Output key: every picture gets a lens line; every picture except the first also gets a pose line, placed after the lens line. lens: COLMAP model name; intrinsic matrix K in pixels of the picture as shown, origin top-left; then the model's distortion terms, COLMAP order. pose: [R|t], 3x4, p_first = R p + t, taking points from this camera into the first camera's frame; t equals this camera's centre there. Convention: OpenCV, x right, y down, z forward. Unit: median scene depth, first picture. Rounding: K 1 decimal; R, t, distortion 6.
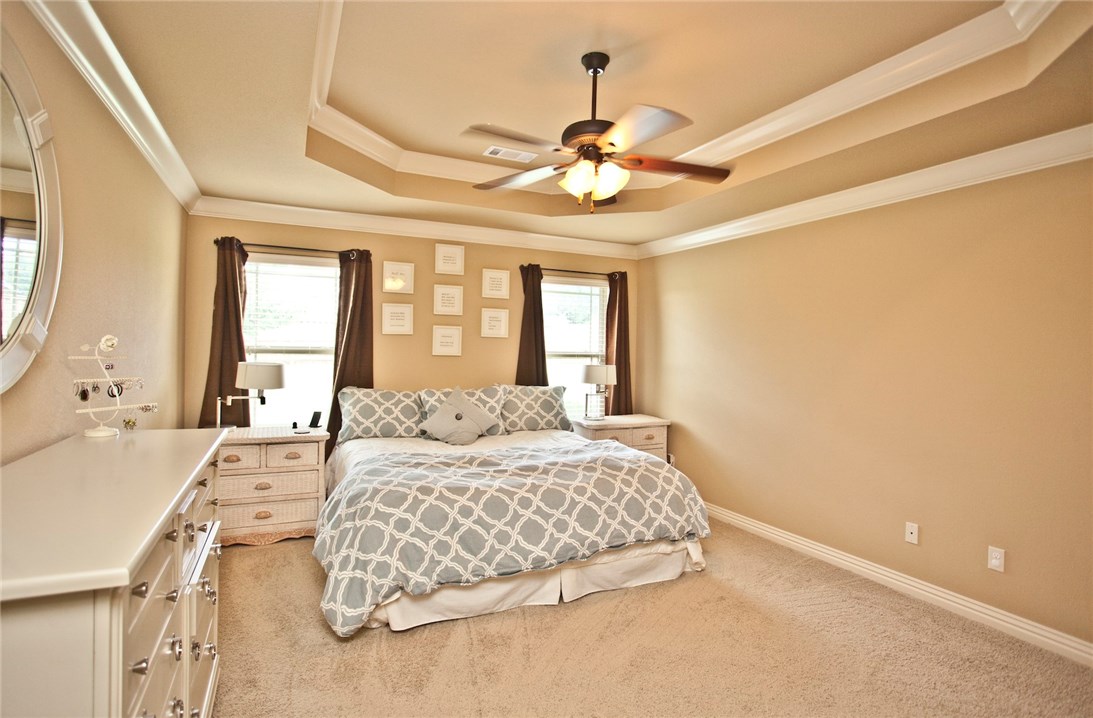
lens RADIAL K [[541.8, 0, 541.4], [0, 541.8, 344.2], [0, 0, 1]] dist [-0.078051, 0.000042]
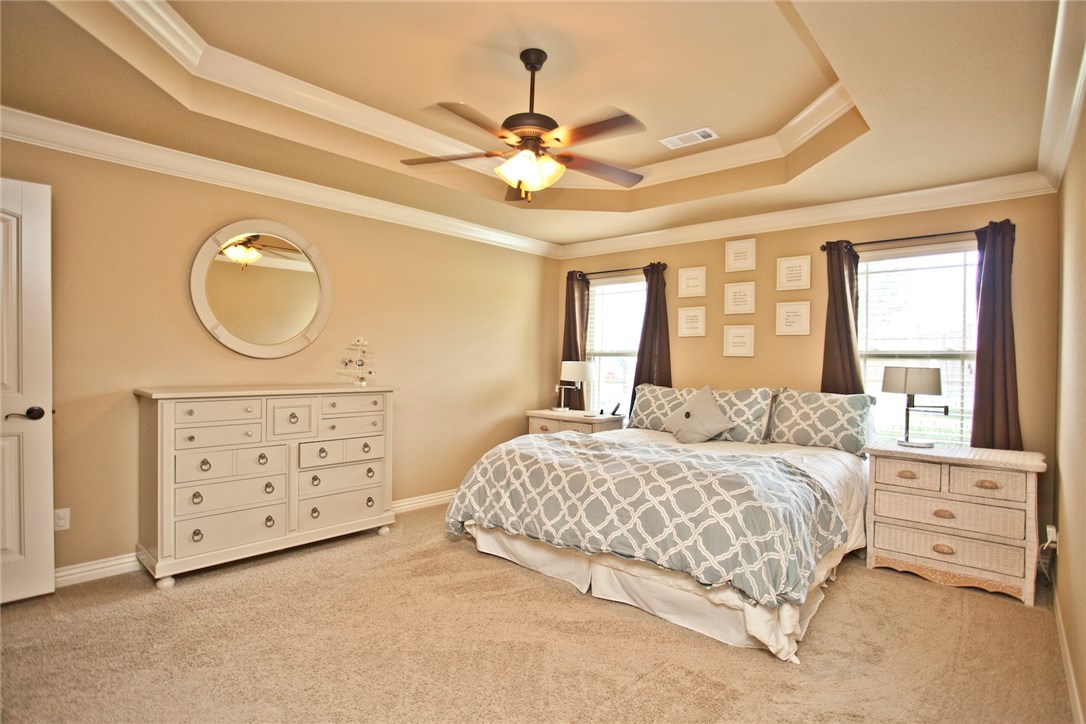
lens RADIAL K [[533.0, 0, 542.8], [0, 533.0, 348.1], [0, 0, 1]] dist [0.087509, 0.034715]
pose [[0.443201, -0.018411, -0.896233, 0.537205], [0.016459, 0.999788, -0.012399, 0.013512], [0.896271, -0.009256, 0.443410, 0.257455]]
